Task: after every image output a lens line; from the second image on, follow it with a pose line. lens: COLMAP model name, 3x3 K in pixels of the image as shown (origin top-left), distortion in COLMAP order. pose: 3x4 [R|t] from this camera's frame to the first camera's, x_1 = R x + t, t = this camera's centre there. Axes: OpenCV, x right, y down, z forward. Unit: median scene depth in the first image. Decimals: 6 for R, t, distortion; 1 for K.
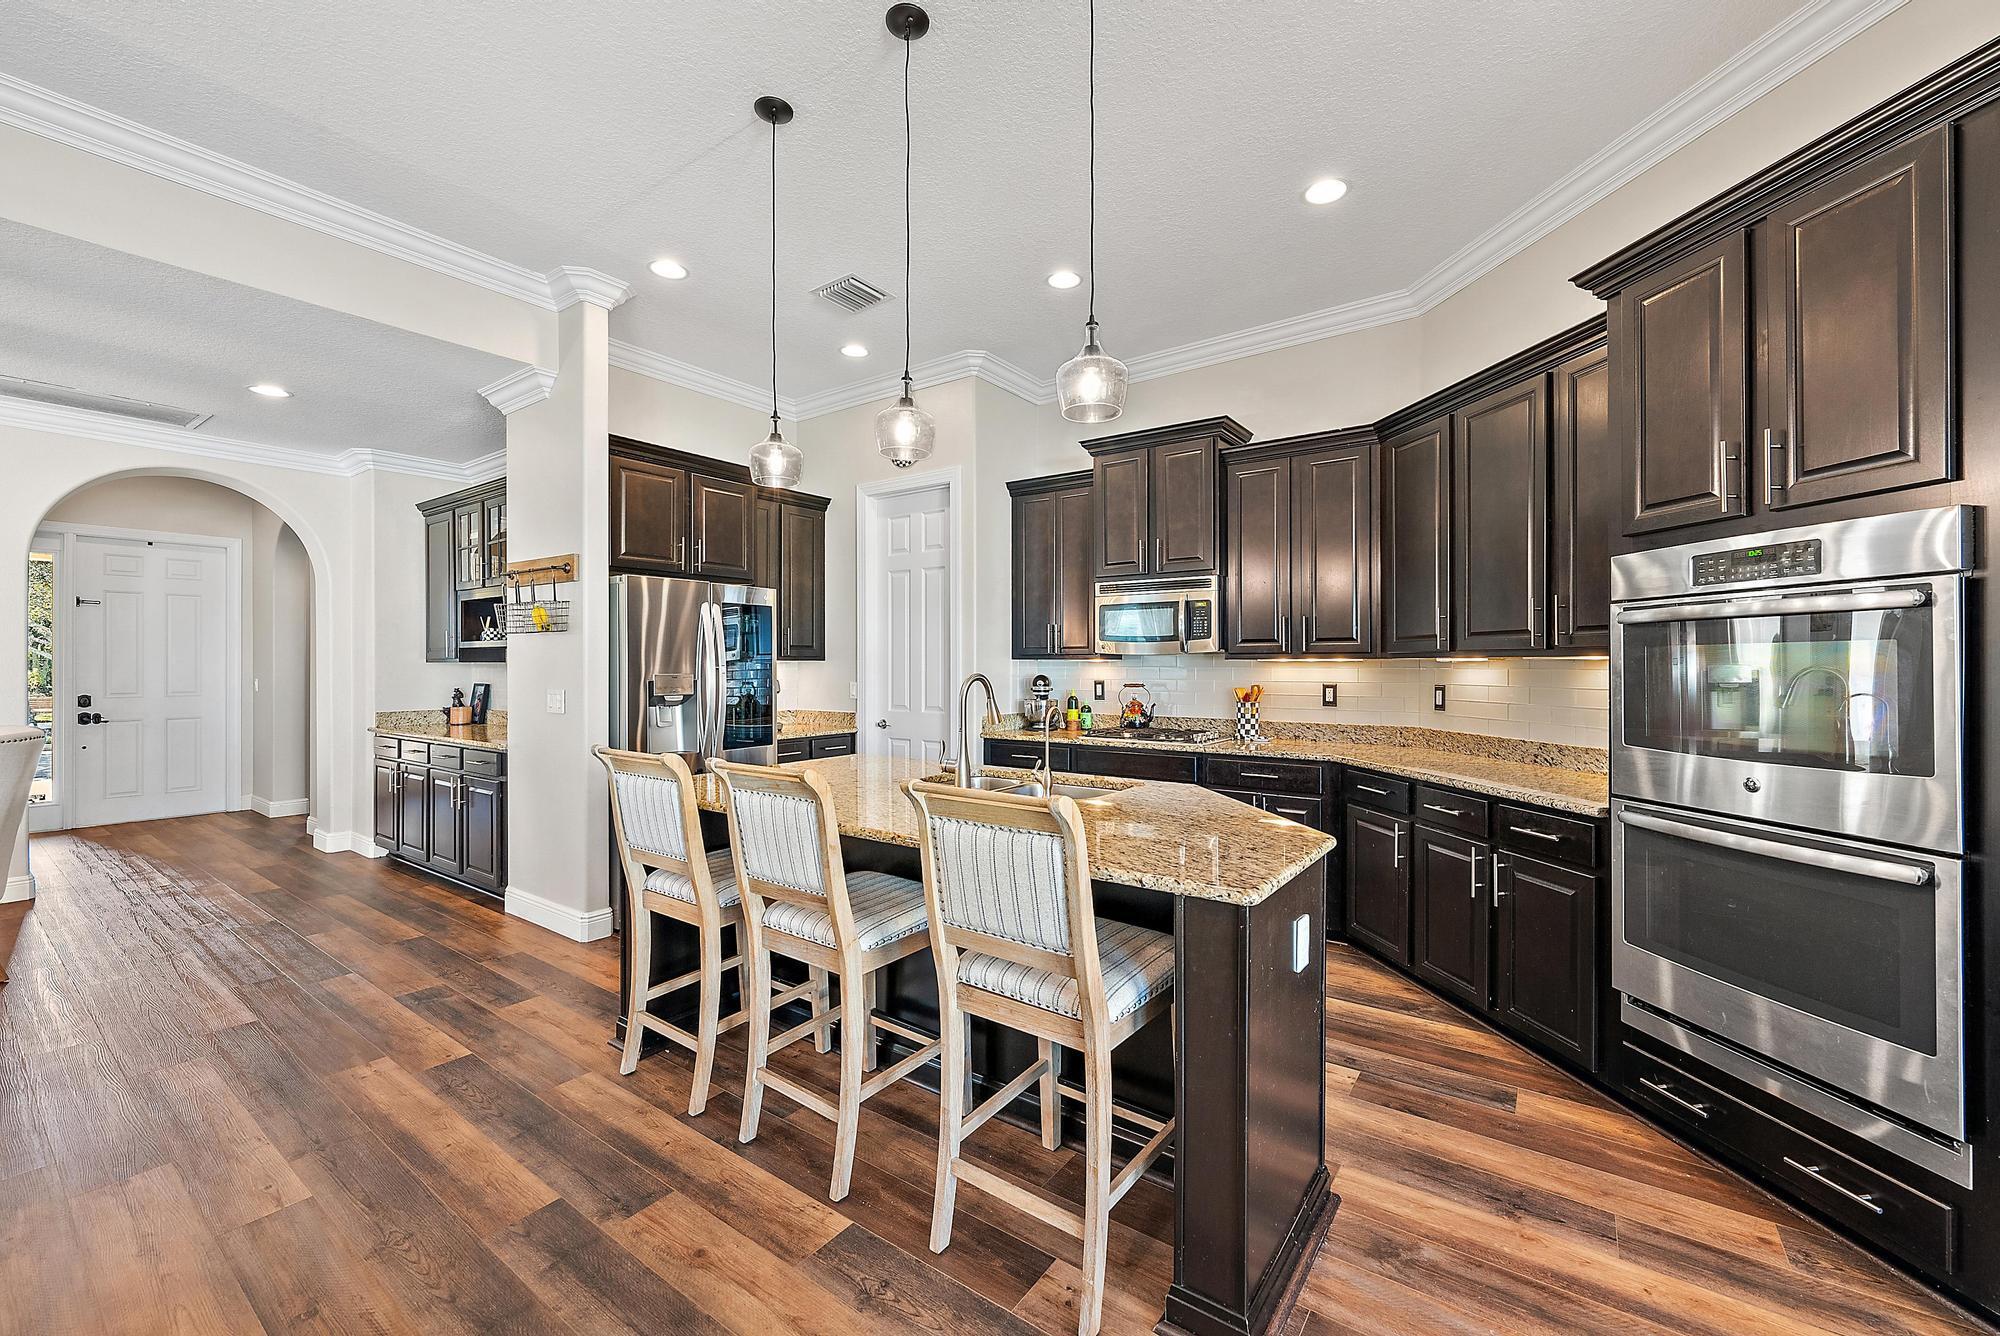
lens RADIAL K [[805.2, 0, 1009.2], [0, 805.2, 664.7], [0, 0, 1]] dist [0.000360, -0.000104]
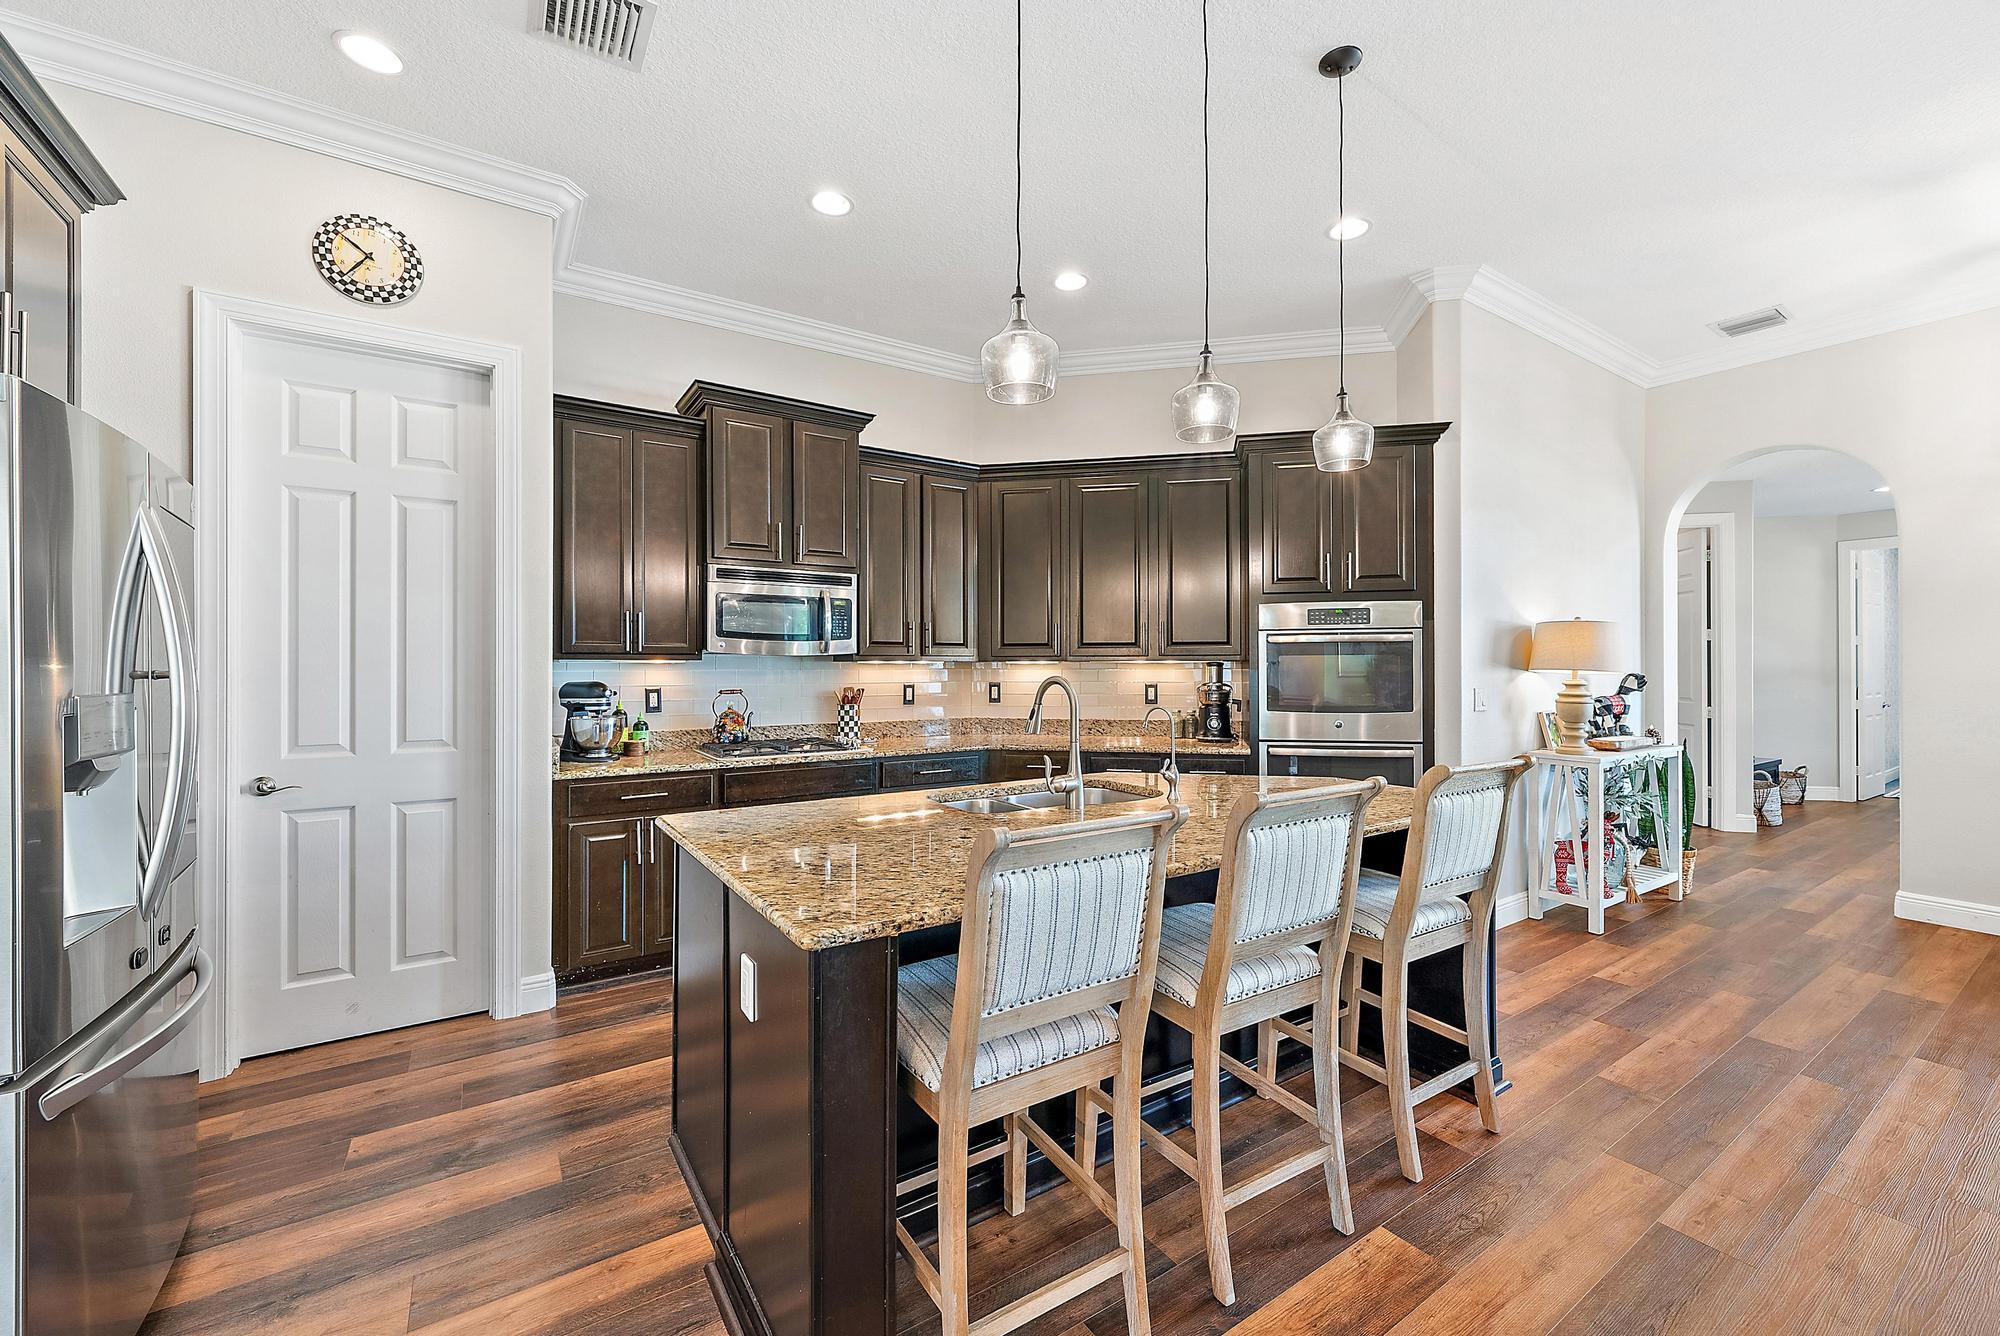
lens RADIAL K [[805.2, 0, 1005.2], [0, 805.2, 661.3], [0, 0, 1]] dist [0.000360, -0.000104]
pose [[0.348239, 0.004678, 0.937394, -0.585641], [0.002286, 0.999980, -0.005840, -0.000498], [-0.937403, 0.004176, 0.348222, 0.492264]]
